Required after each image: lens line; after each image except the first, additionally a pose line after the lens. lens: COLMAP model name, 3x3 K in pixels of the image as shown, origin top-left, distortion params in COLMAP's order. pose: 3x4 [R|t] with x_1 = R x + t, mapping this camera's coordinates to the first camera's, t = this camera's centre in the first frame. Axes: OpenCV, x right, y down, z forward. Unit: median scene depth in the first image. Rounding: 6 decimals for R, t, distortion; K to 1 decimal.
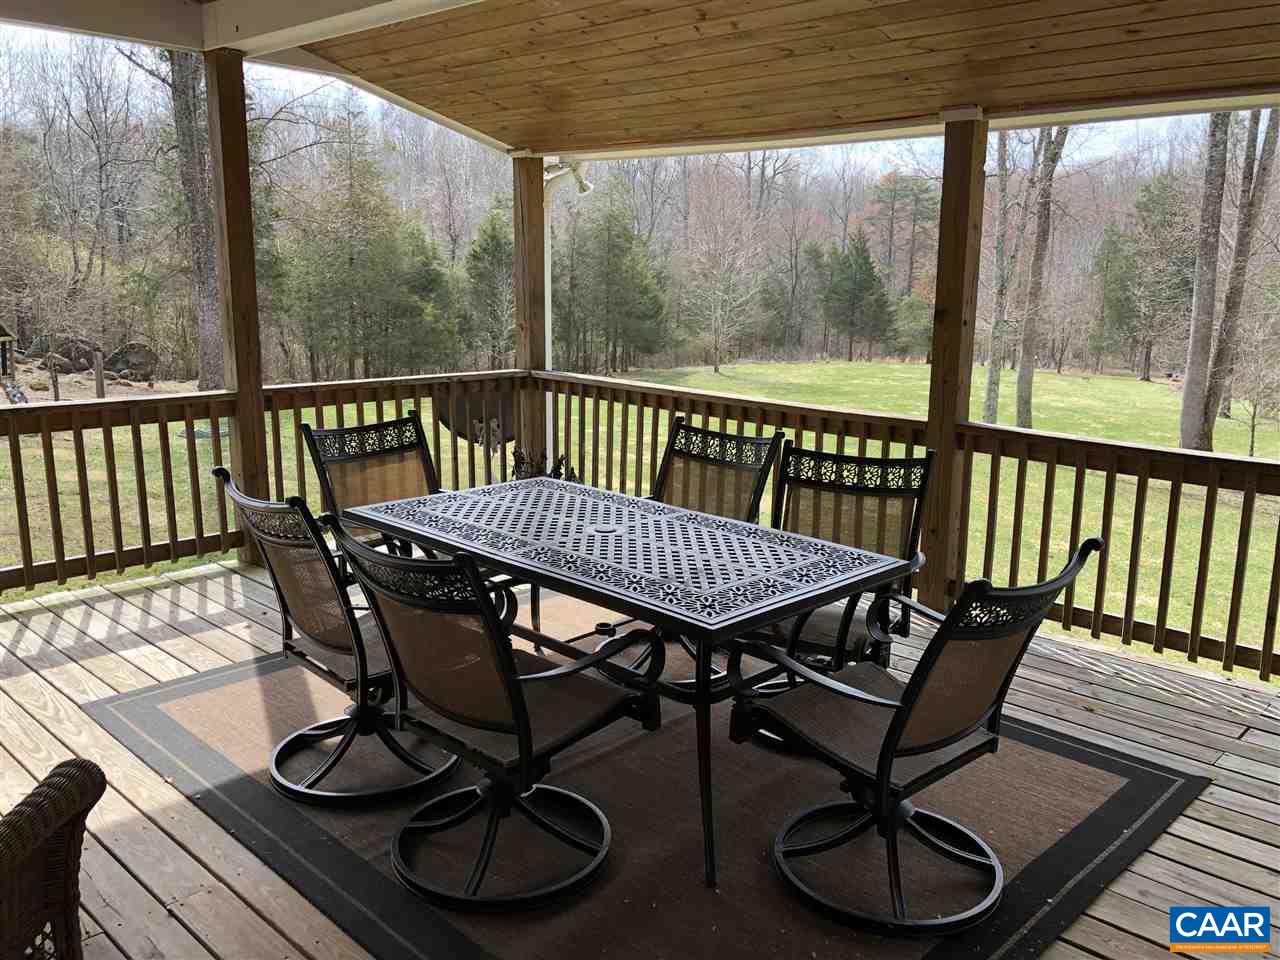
lens RADIAL K [[1054.4, 0, 637.4], [0, 1054.4, 461.0], [0, 0, 1]] dist [0.008507, 0.003587]
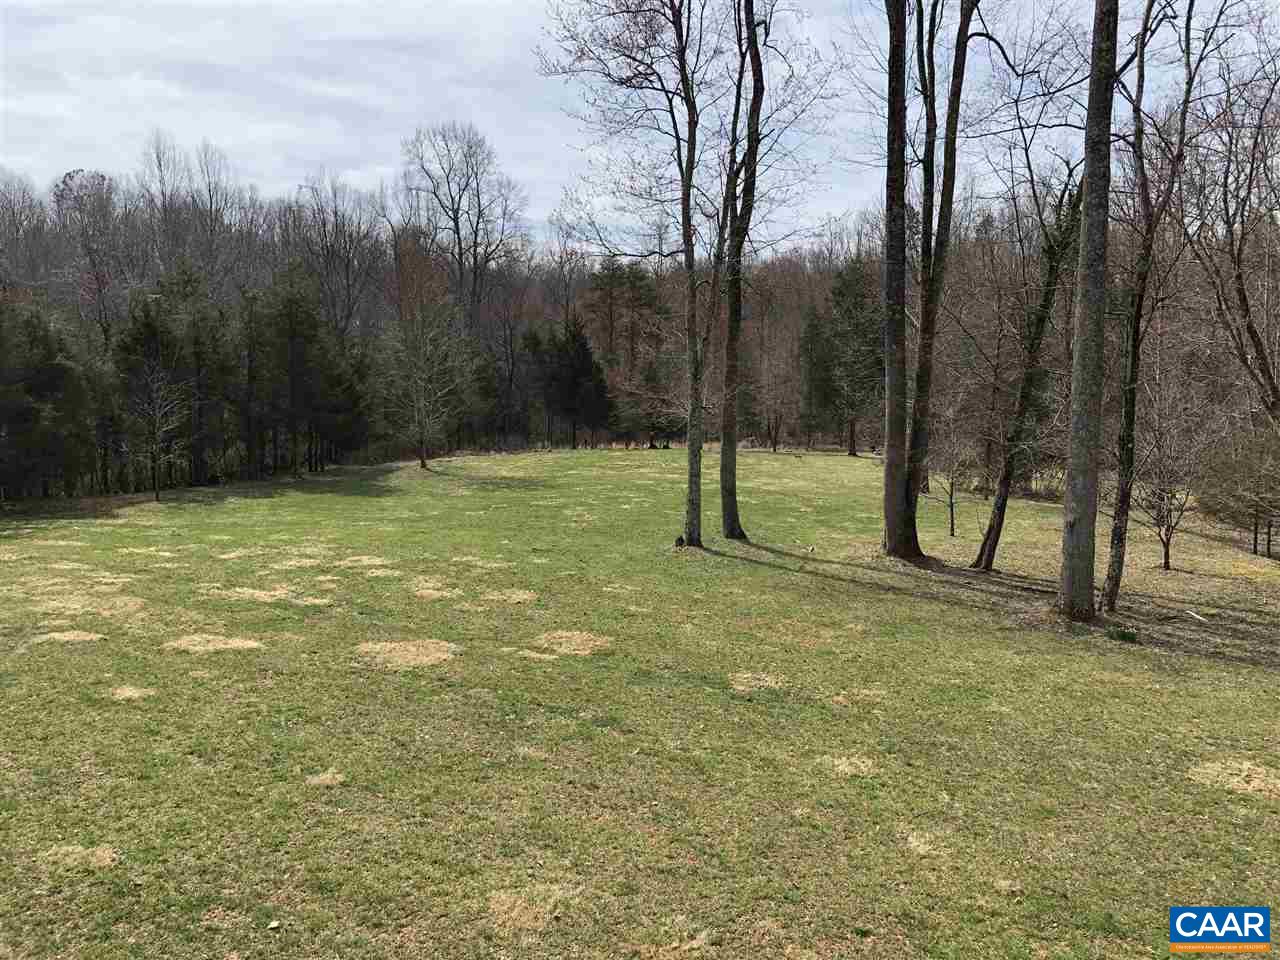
lens RADIAL K [[1040.4, 0, 648.4], [0, 1040.4, 471.1], [0, 0, 1]] dist [0.024260, -0.042603]
pose [[0.967668, -0.045908, 0.248016, 0.048899], [0.063499, 0.995966, -0.063398, -0.014229], [-0.244105, 0.077097, 0.966679, 0.090132]]
